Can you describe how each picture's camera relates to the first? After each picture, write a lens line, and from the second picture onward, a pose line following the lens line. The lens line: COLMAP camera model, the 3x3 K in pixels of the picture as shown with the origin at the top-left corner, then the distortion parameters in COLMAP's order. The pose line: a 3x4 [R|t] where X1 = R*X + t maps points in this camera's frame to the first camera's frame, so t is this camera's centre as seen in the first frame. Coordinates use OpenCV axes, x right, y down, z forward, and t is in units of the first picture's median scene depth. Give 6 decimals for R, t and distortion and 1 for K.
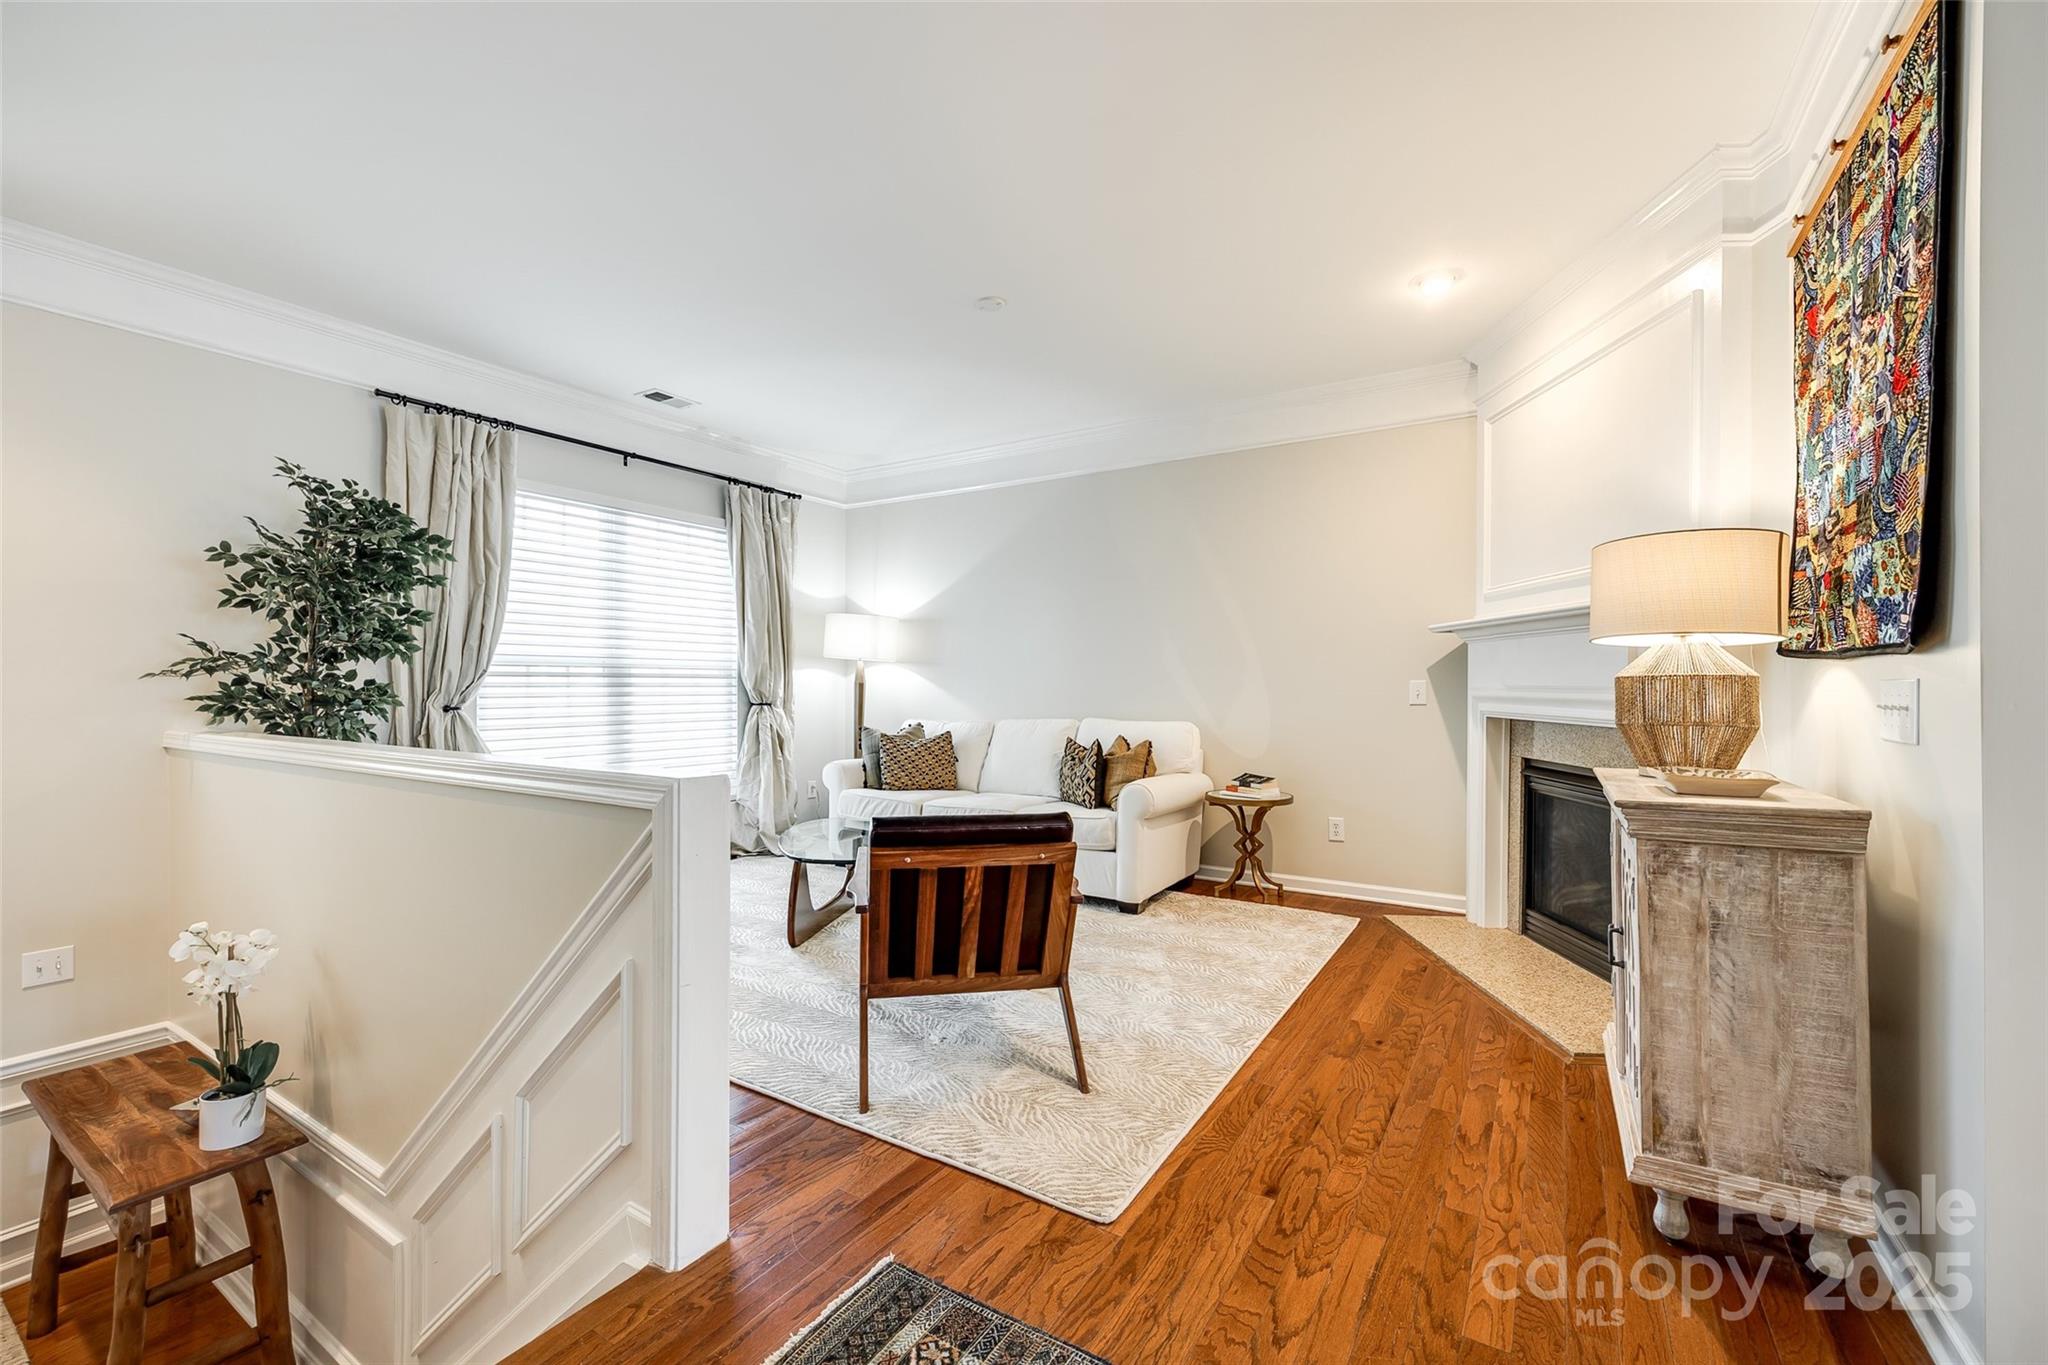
lens RADIAL K [[836.8, 0, 1025.3], [0, 836.8, 697.3], [0, 0, 1]] dist [-0.001008, -0.001203]
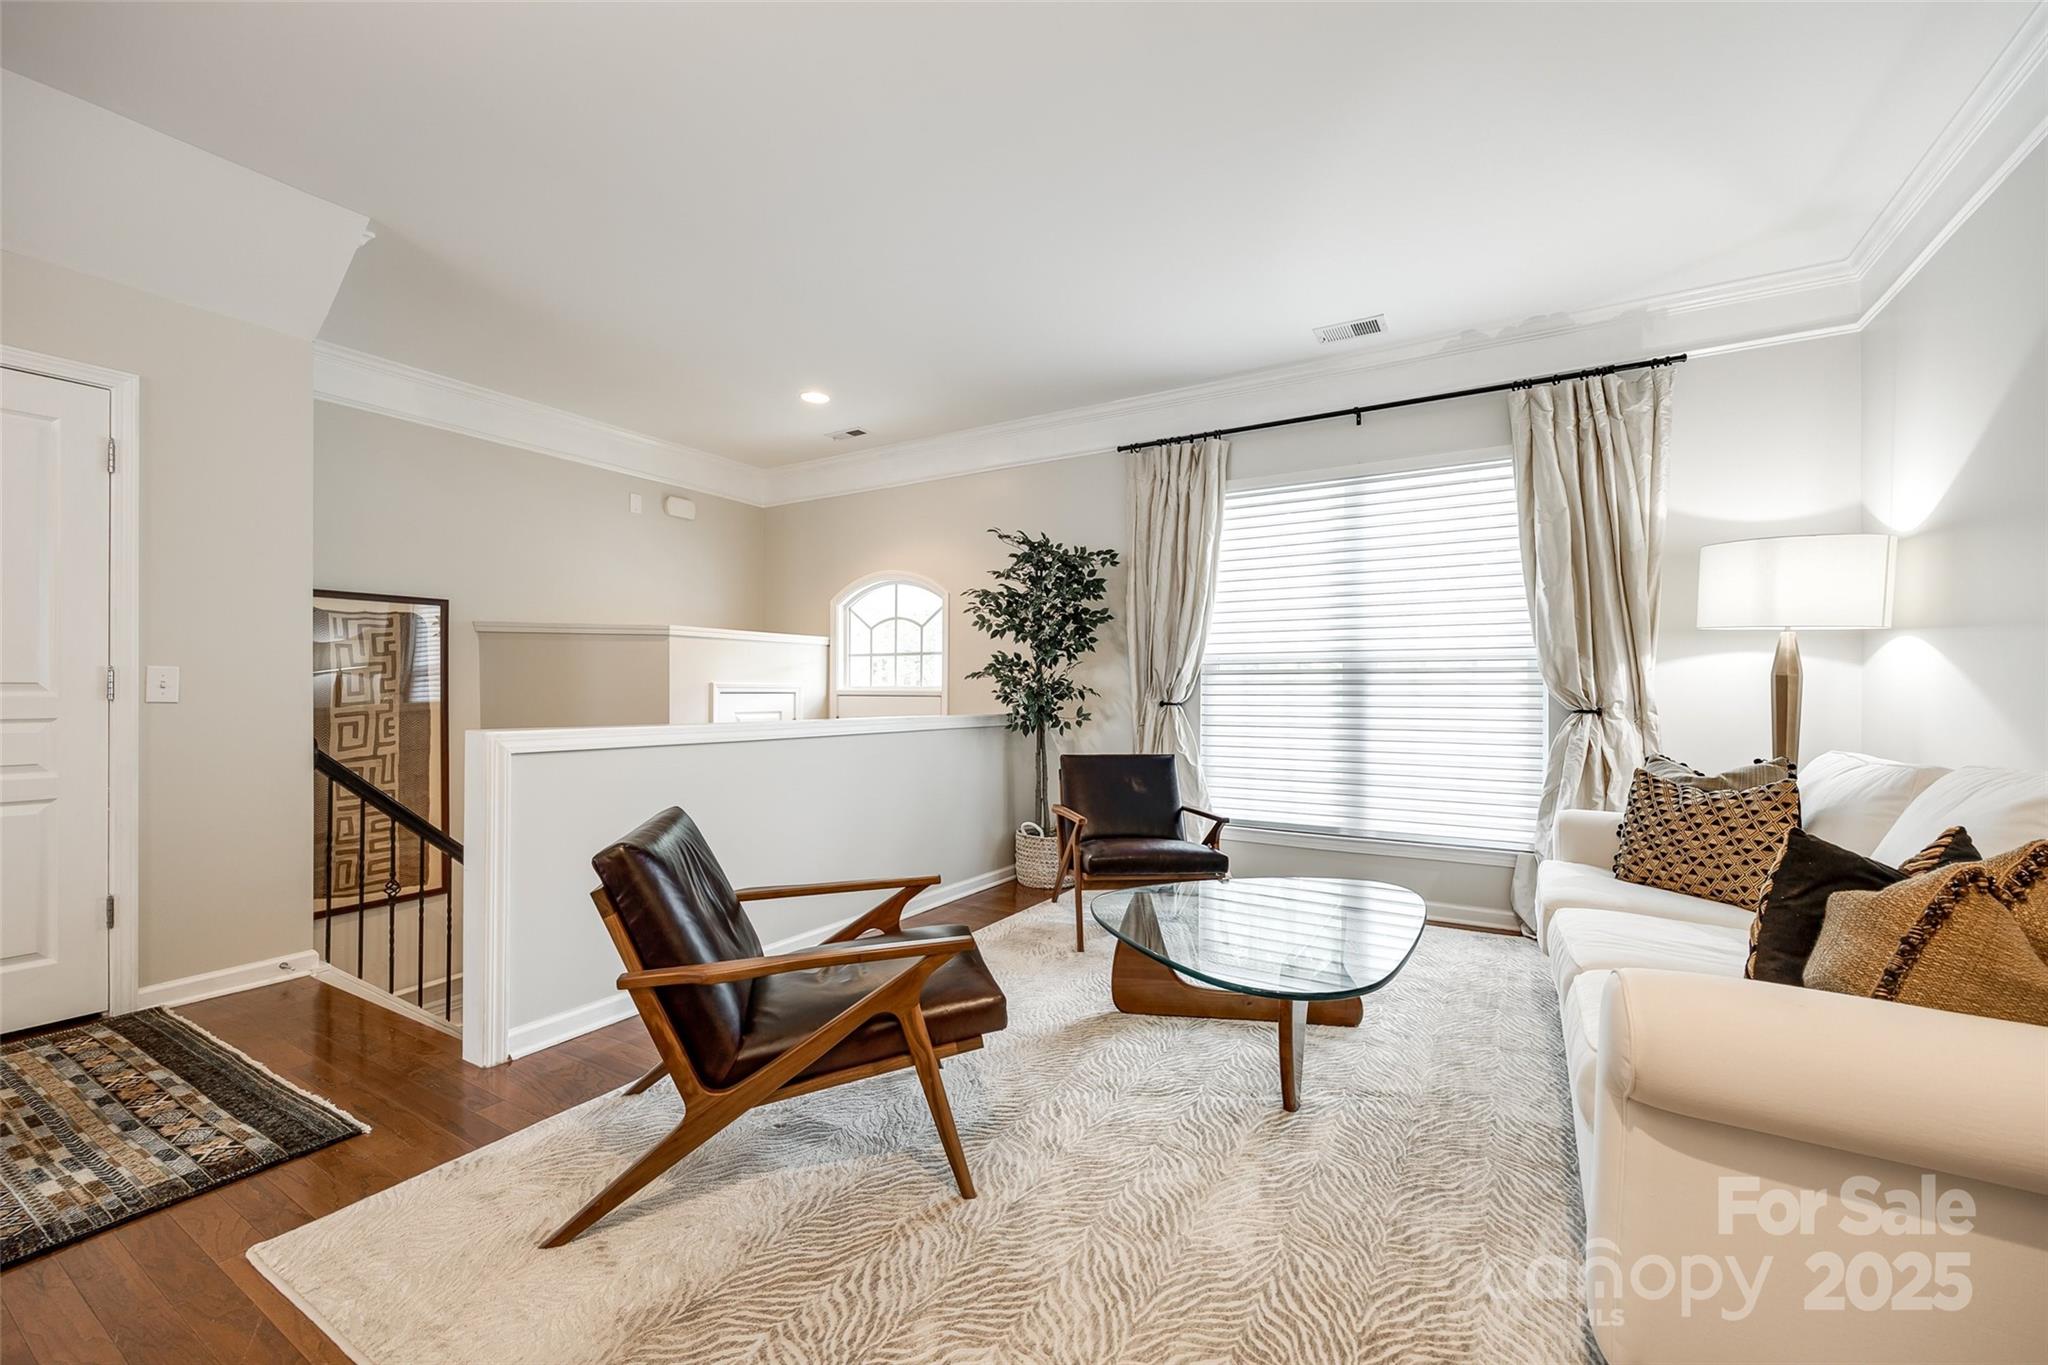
lens RADIAL K [[836.8, 0, 1028.4], [0, 836.8, 694.1], [0, 0, 1]] dist [-0.001008, -0.001203]
pose [[0.011121, -0.001641, -0.999937, 0.542880], [-0.018273, 0.999831, -0.001844, 0.006665], [0.999771, 0.018293, 0.011089, 0.974911]]
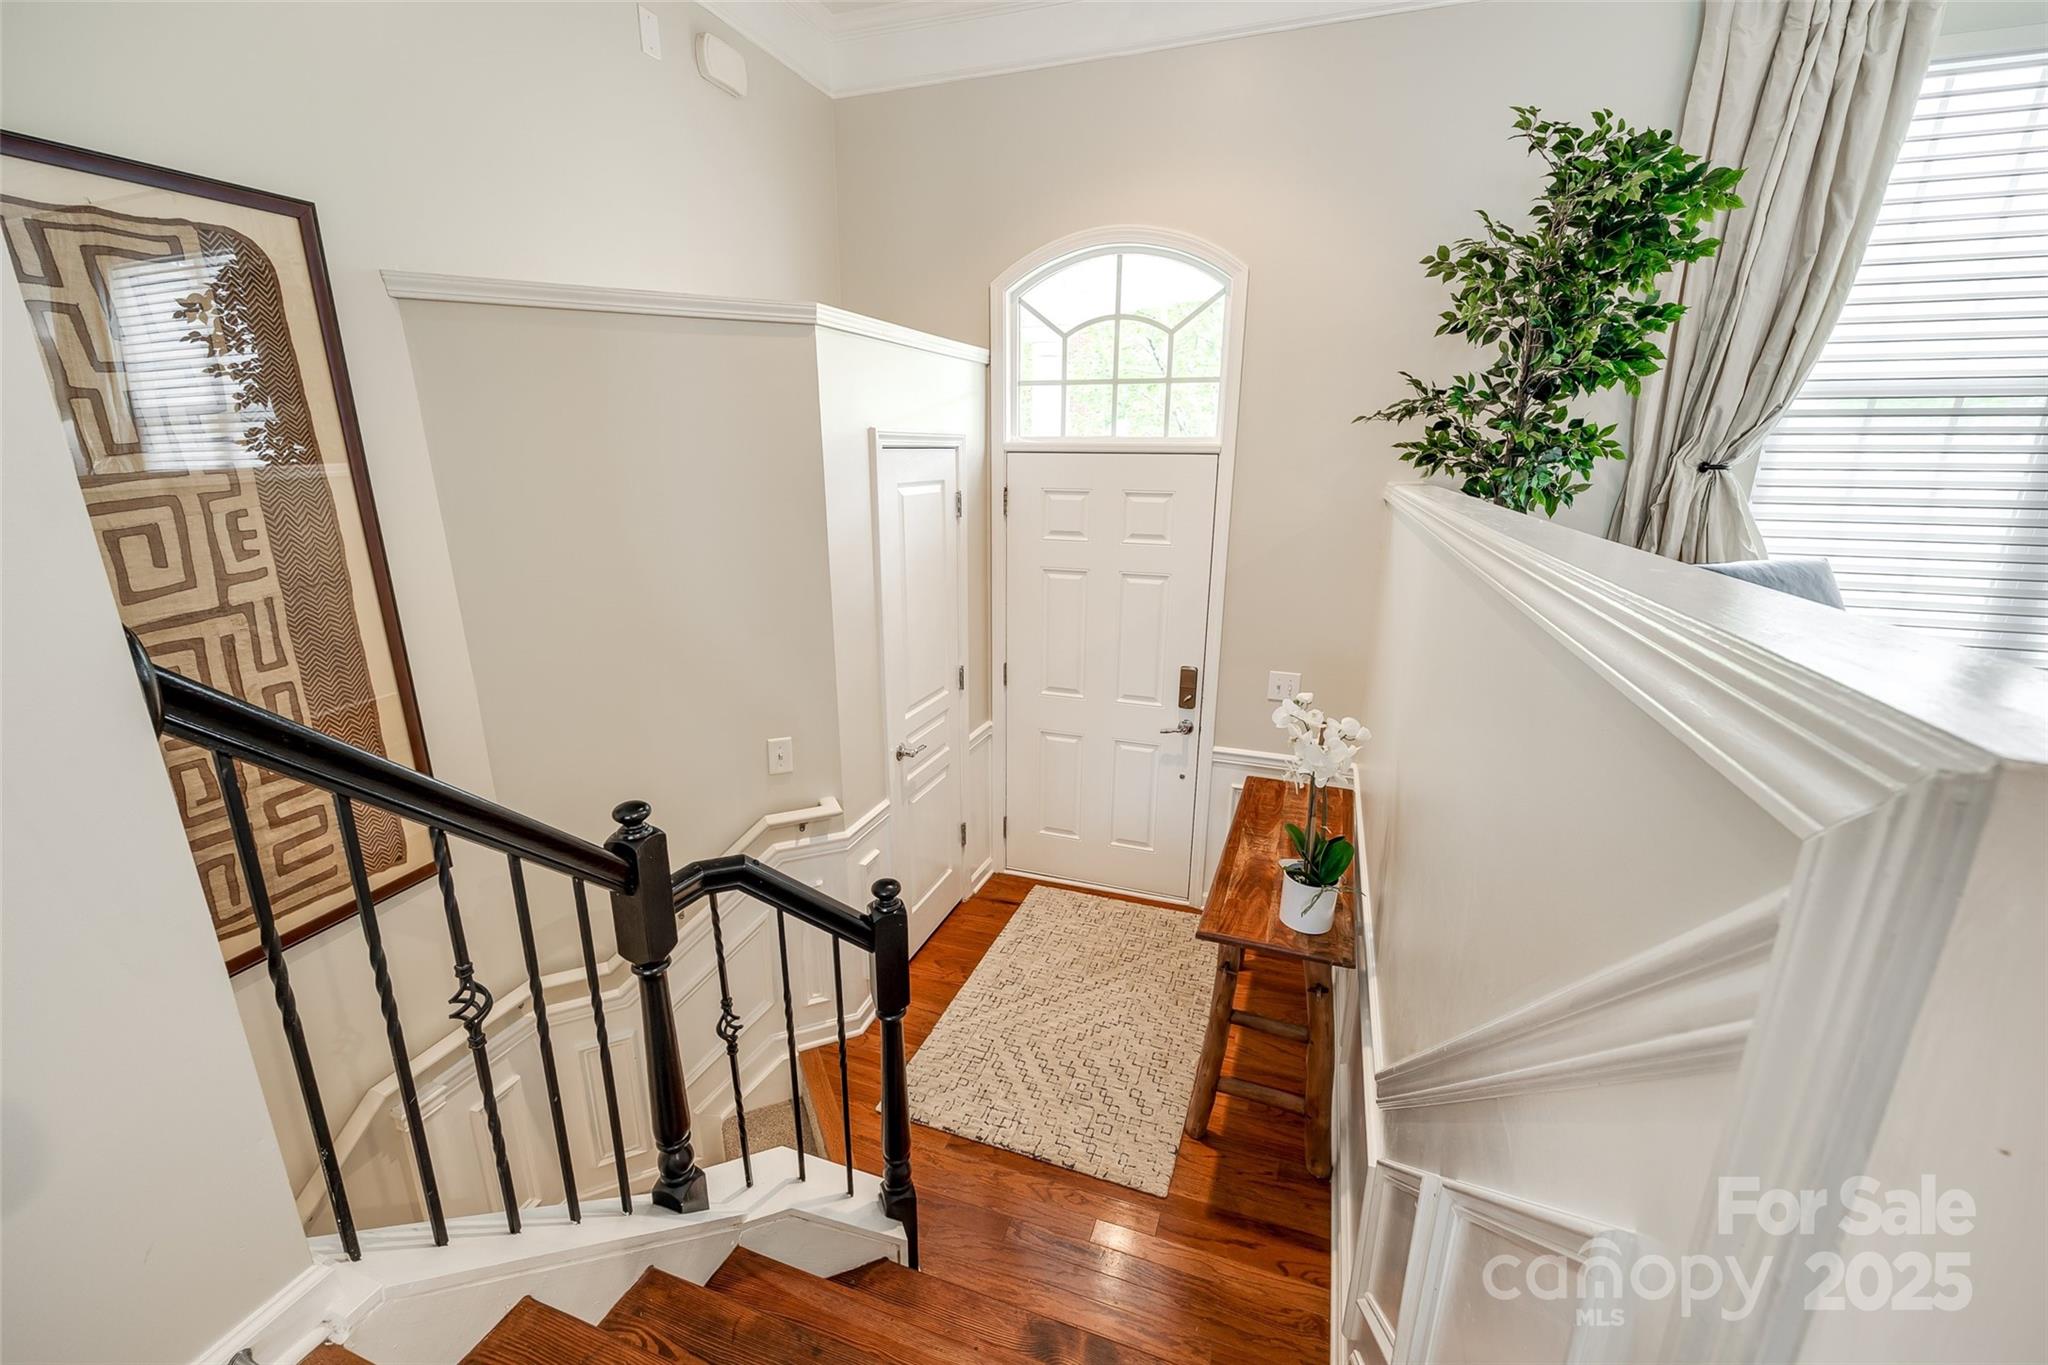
lens RADIAL K [[836.8, 0, 1022.2], [0, 836.8, 686.8], [0, 0, 1]] dist [-0.001008, -0.001203]
pose [[0.211220, 0.263926, -0.941132, -0.140833], [-0.017573, 0.963725, 0.266318, 0.017819], [0.977280, -0.039713, 0.208196, 0.366173]]
